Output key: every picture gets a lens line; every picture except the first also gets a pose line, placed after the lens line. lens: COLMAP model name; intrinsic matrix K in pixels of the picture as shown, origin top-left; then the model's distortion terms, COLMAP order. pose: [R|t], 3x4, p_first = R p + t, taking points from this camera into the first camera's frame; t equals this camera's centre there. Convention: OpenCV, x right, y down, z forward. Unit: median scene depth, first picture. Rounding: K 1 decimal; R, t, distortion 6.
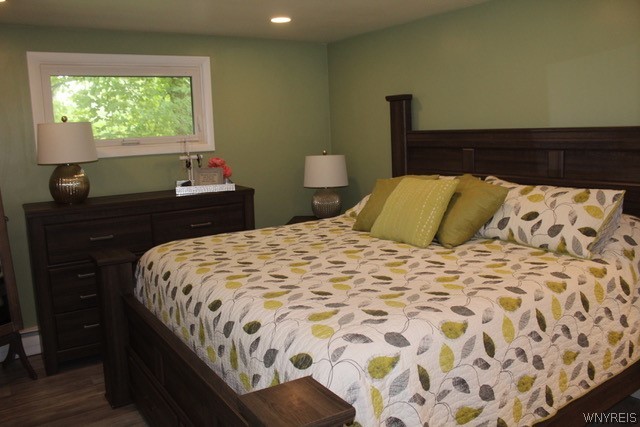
lens RADIAL K [[536.4, 0, 320.5], [0, 536.4, 208.8], [0, 0, 1]] dist [-0.158037, 0.148745]
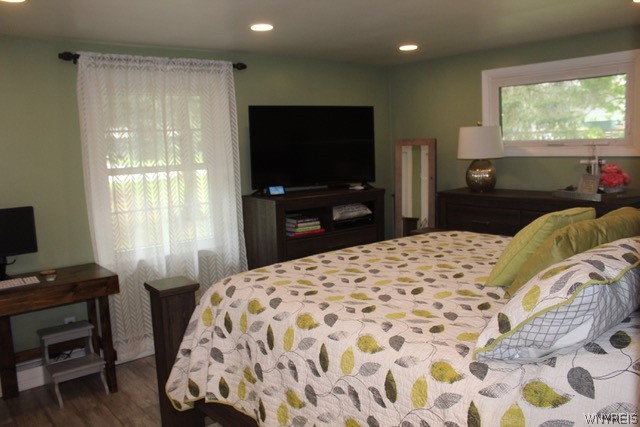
lens RADIAL K [[530.4, 0, 320.0], [0, 530.4, 213.5], [0, 0, 1]] dist [-0.151954, 0.136854]
pose [[0.095583, 0.158985, -0.982643, 0.732295], [-0.114875, 0.982329, 0.147760, -0.099436], [0.988771, 0.098758, 0.112157, 0.485736]]
